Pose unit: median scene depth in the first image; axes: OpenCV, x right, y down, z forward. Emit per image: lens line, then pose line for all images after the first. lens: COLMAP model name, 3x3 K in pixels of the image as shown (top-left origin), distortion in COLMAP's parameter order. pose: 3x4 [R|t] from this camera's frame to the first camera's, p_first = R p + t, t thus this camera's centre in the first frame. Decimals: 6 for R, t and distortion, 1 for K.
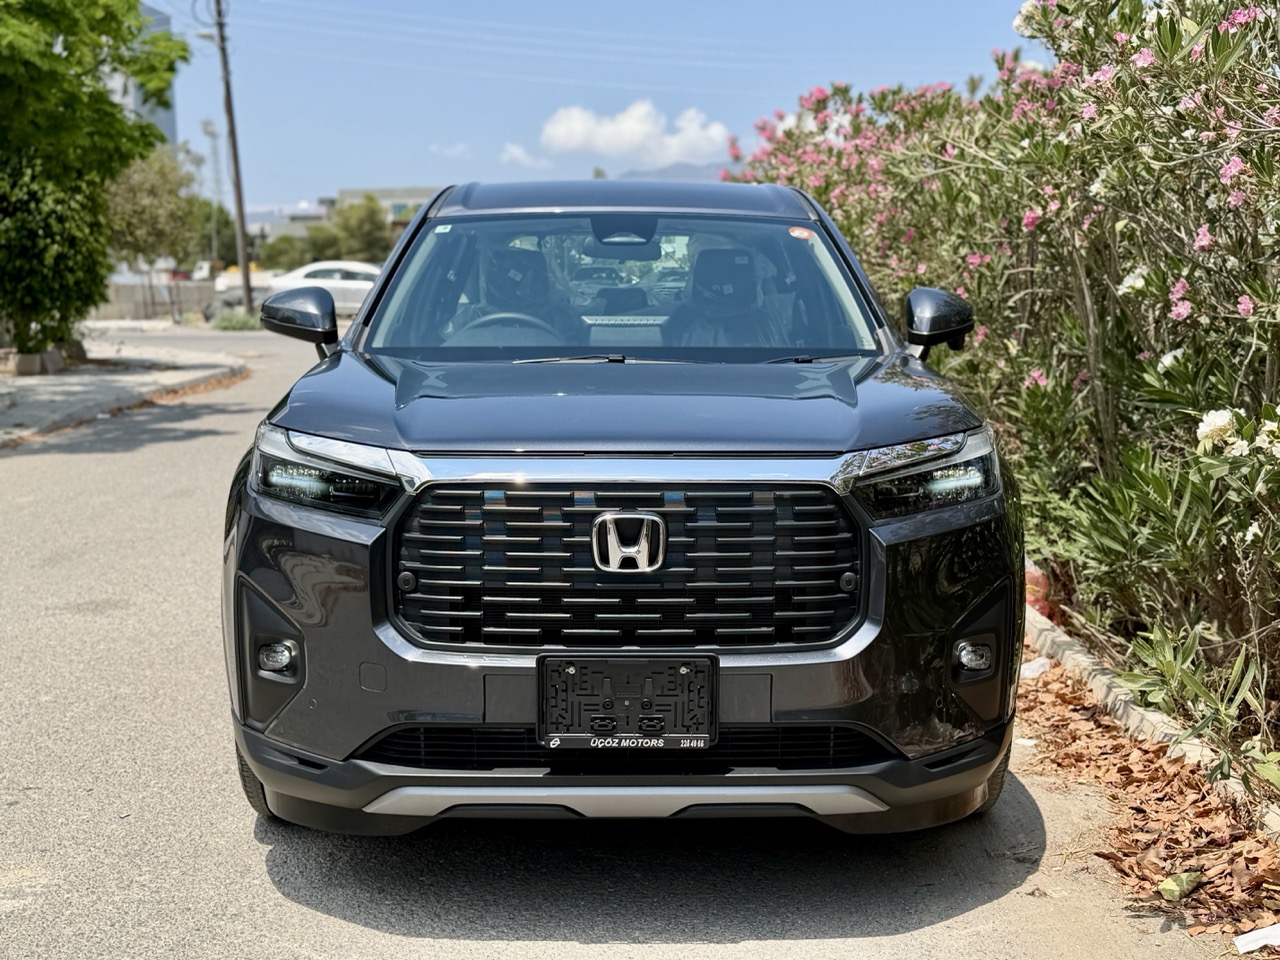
lens RADIAL K [[1499.3, 0, 640.0], [0, 1499.3, 480.0], [0, 0, 1]] dist [0.171052, -0.467981]
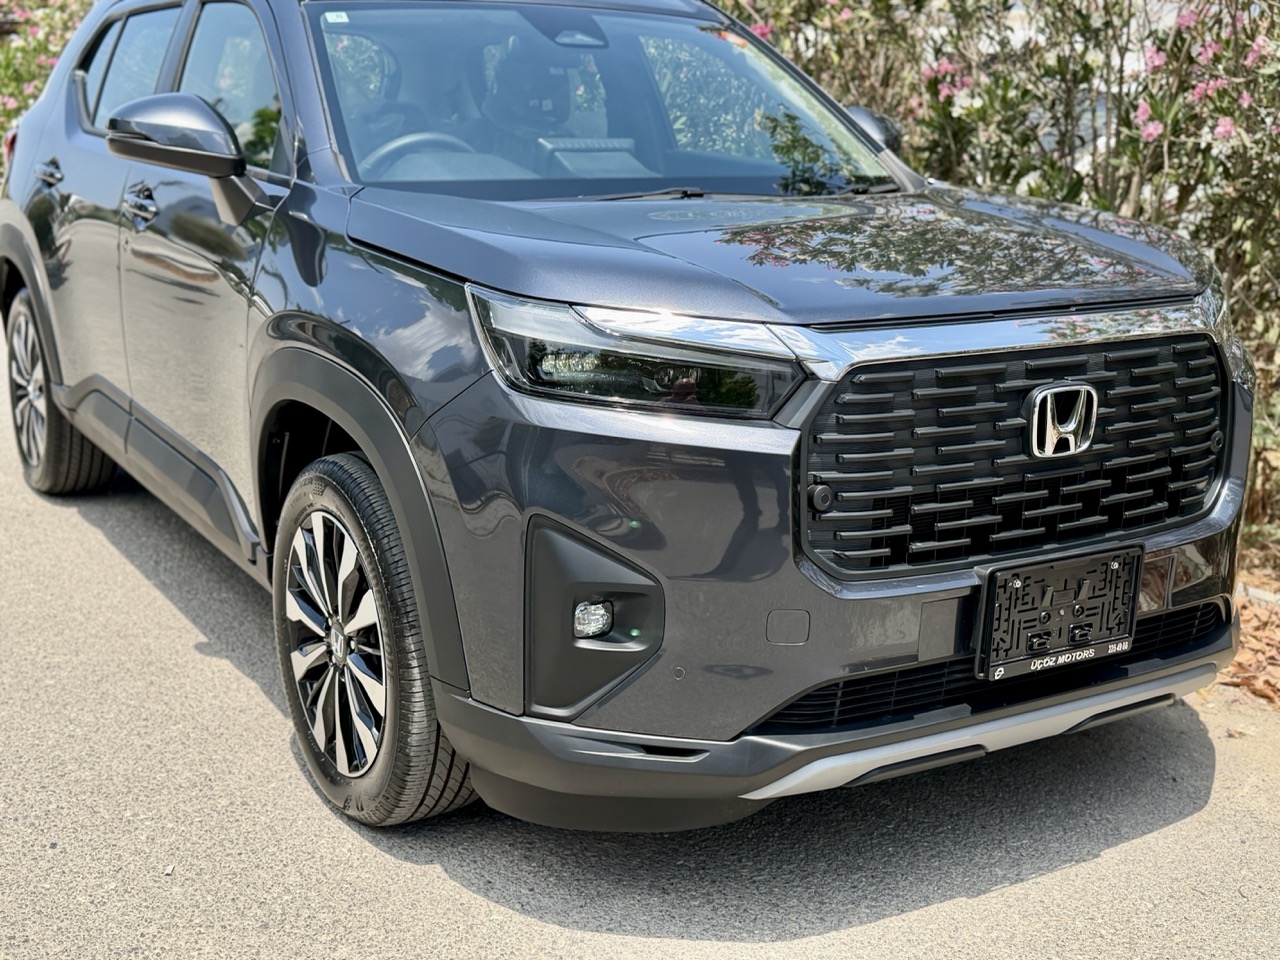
lens RADIAL K [[1499.3, 0, 640.0], [0, 1499.3, 480.0], [0, 0, 1]] dist [0.171052, -0.467981]
pose [[0.872149, -0.110274, 0.476651, -0.597959], [0.055545, 0.990286, 0.127472, -0.043378], [-0.486077, -0.084699, 0.869802, 0.390046]]
